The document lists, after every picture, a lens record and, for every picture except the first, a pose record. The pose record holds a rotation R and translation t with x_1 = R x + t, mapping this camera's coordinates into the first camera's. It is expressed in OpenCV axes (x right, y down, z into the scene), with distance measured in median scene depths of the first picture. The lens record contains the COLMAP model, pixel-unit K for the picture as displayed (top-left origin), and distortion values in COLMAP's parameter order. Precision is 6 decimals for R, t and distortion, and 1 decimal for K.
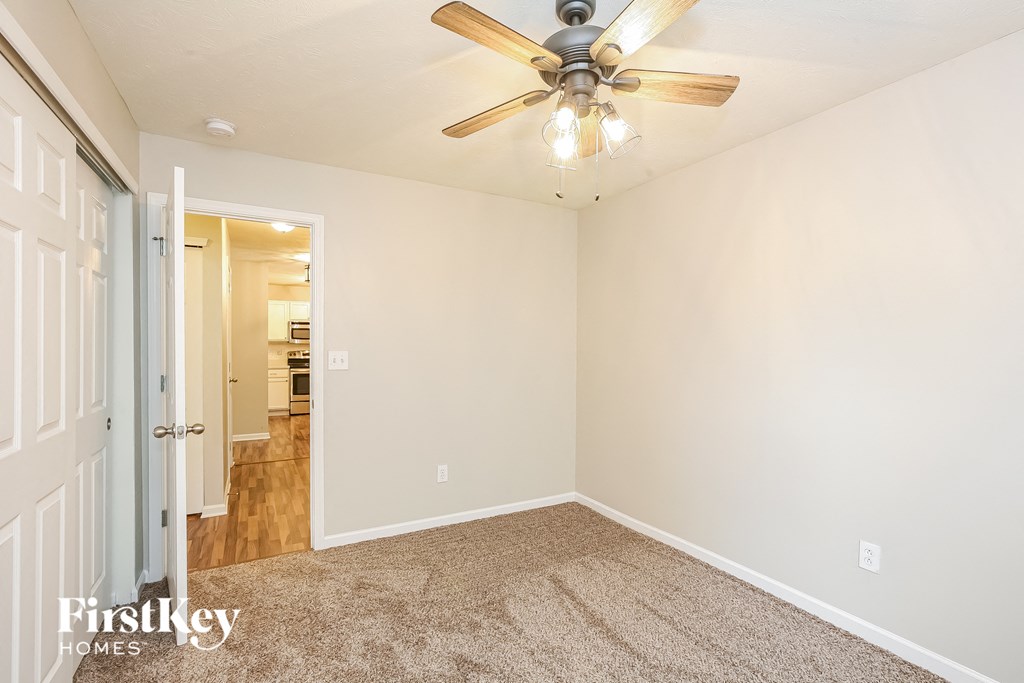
lens RADIAL K [[467.6, 0, 512.0], [0, 467.6, 341.5], [0, 0, 1]] dist [0.040976, 0.000231]
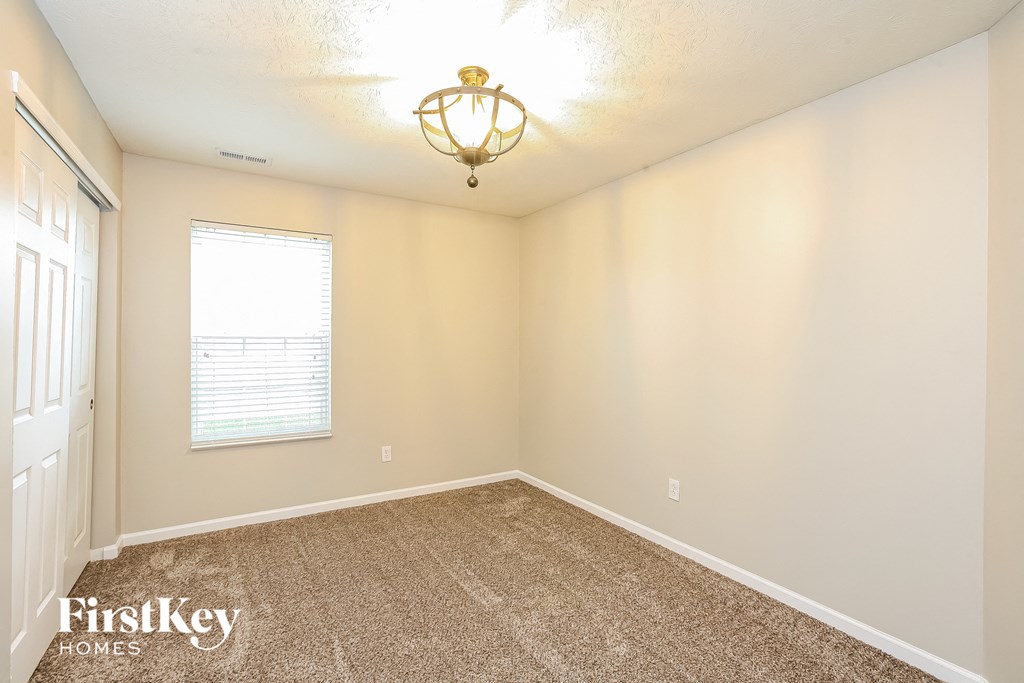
lens RADIAL K [[471.4, 0, 516.2], [0, 471.4, 325.1], [0, 0, 1]] dist [0.043516, 0.000004]
pose [[0.999086, 0.002327, 0.042682, 0.165734], [-0.001307, 0.999713, -0.023913, 0.003621], [-0.042726, 0.023835, 0.998802, -0.265155]]
